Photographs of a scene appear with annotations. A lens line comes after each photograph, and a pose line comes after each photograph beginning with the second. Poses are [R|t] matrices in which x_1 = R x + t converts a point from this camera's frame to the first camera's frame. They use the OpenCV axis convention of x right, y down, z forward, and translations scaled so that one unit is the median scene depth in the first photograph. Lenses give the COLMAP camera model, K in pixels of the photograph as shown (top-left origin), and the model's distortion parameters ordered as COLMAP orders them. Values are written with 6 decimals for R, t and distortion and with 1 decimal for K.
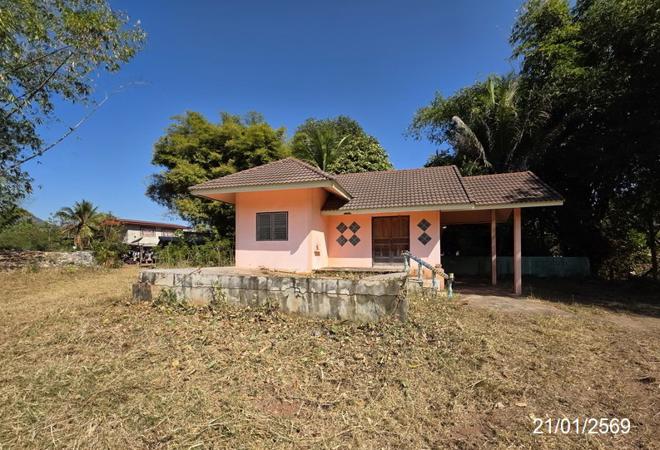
lens RADIAL K [[260.9, 0, 336.3], [0, 260.9, 250.0], [0, 0, 1]] dist [-0.000049, 0.000124]
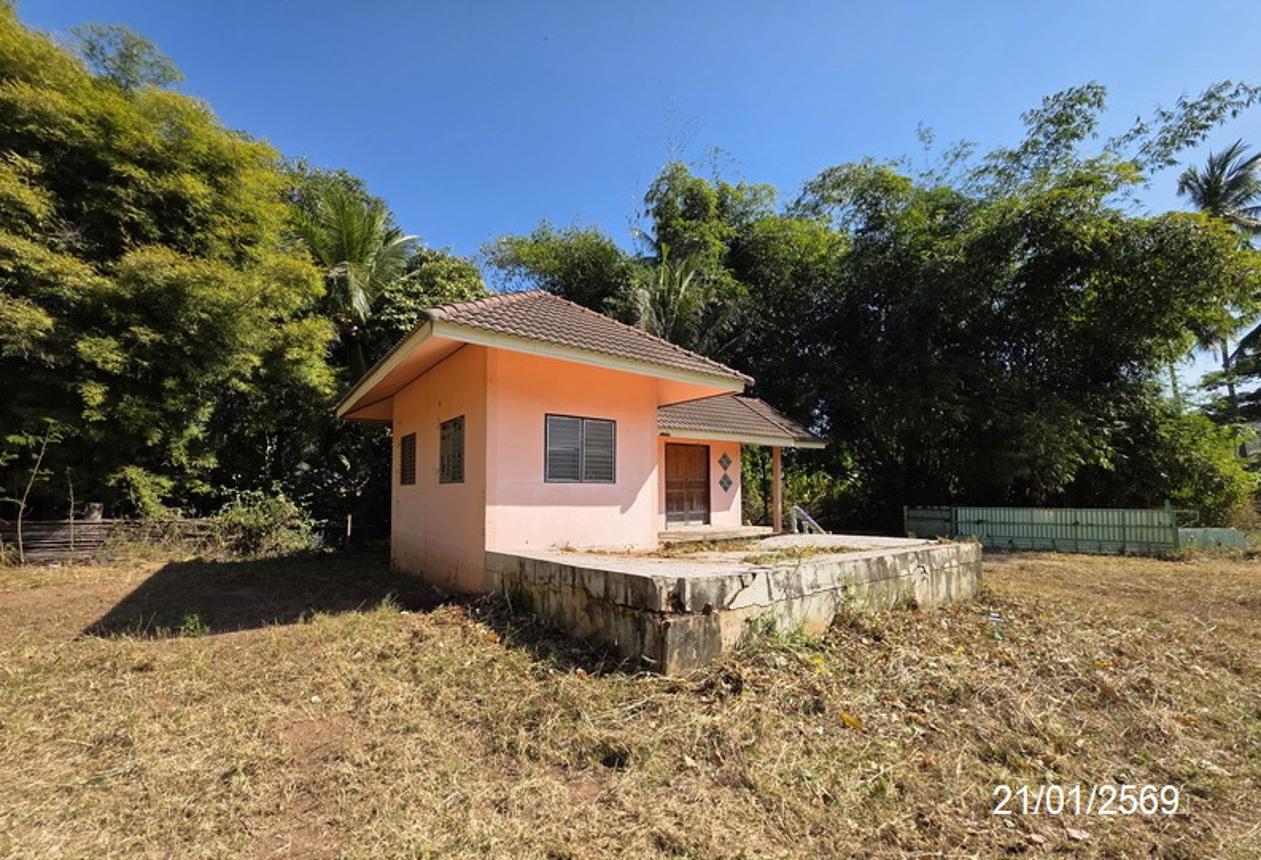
lens RADIAL K [[498.4, 0, 642.6], [0, 498.4, 477.7], [0, 0, 1]] dist [-0.000049, 0.000124]
pose [[0.618897, 0.024368, 0.785094, -0.780489], [-0.002421, 0.999573, -0.029116, -0.018596], [-0.785469, 0.016119, 0.618692, 0.387040]]
